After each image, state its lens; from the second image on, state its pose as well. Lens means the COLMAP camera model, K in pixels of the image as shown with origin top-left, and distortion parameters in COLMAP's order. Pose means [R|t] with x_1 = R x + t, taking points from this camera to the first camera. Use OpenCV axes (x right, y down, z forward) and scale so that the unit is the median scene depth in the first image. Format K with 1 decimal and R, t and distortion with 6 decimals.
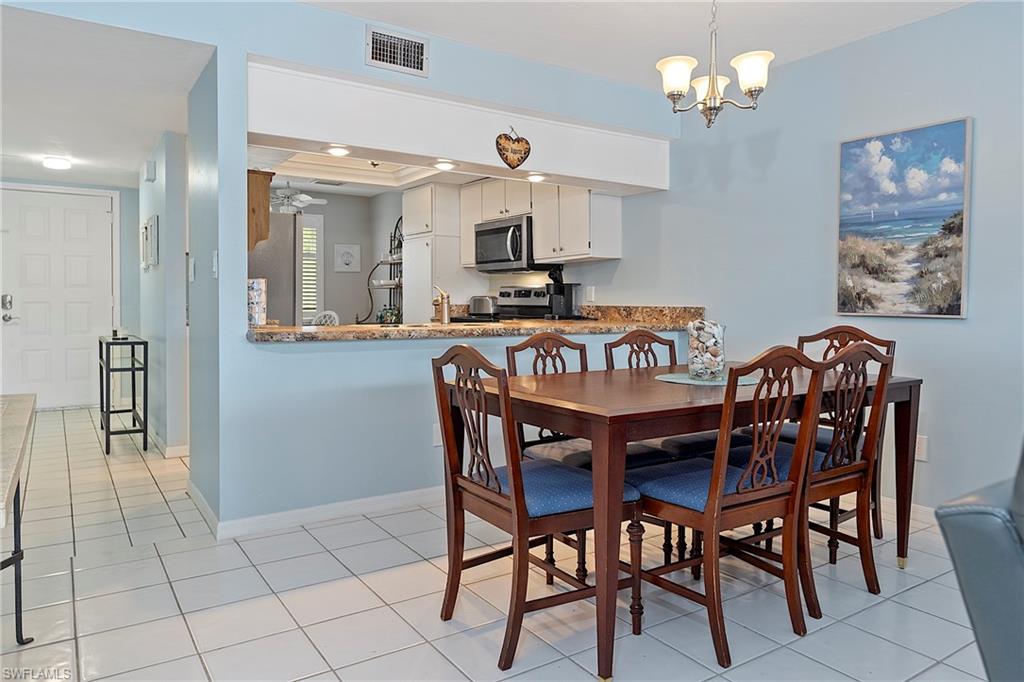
lens RADIAL K [[689.9, 0, 466.7], [0, 689.9, 310.4], [0, 0, 1]] dist [0.004162, -0.003371]
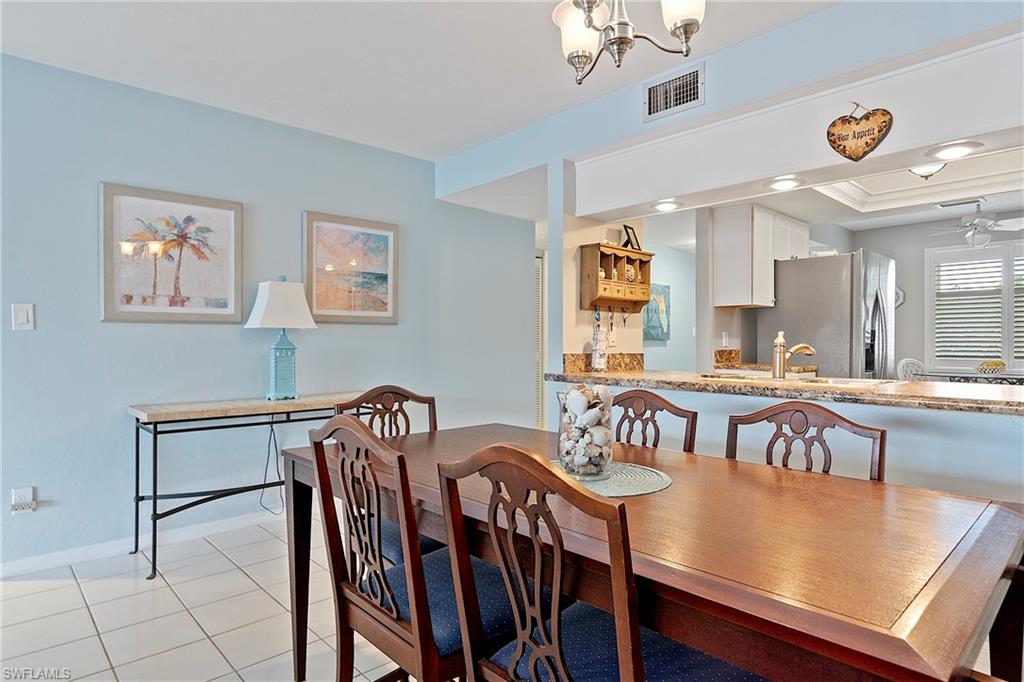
lens RADIAL K [[553.3, 0, 511.7], [0, 553.3, 347.7], [0, 0, 1]] dist [-0.003385, -0.000379]
pose [[0.196075, 0.006489, -0.980567, 0.604345], [-0.008594, 0.999951, 0.004899, -0.016762], [0.980551, 0.007466, 0.196121, 0.603432]]
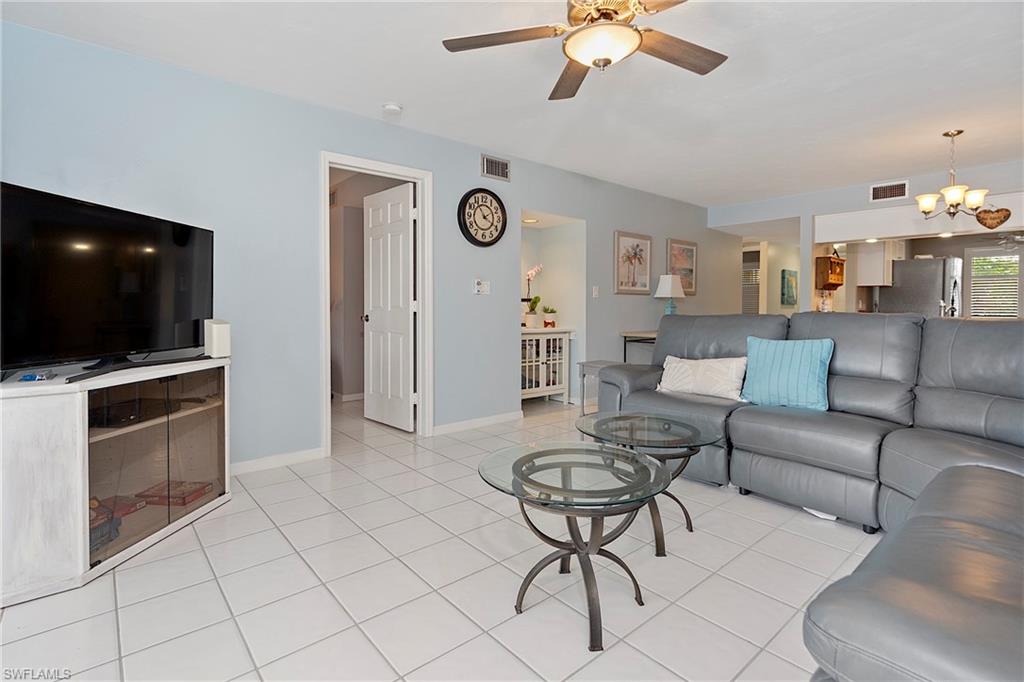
lens RADIAL K [[483.9, 0, 494.3], [0, 483.9, 314.7], [0, 0, 1]] dist [-0.005937, 0.003982]
pose [[0.144646, 0.008381, -0.989448, 1.162759], [-0.015657, 0.999858, 0.006180, 0.016333], [0.989360, 0.014598, 0.144757, -0.401751]]
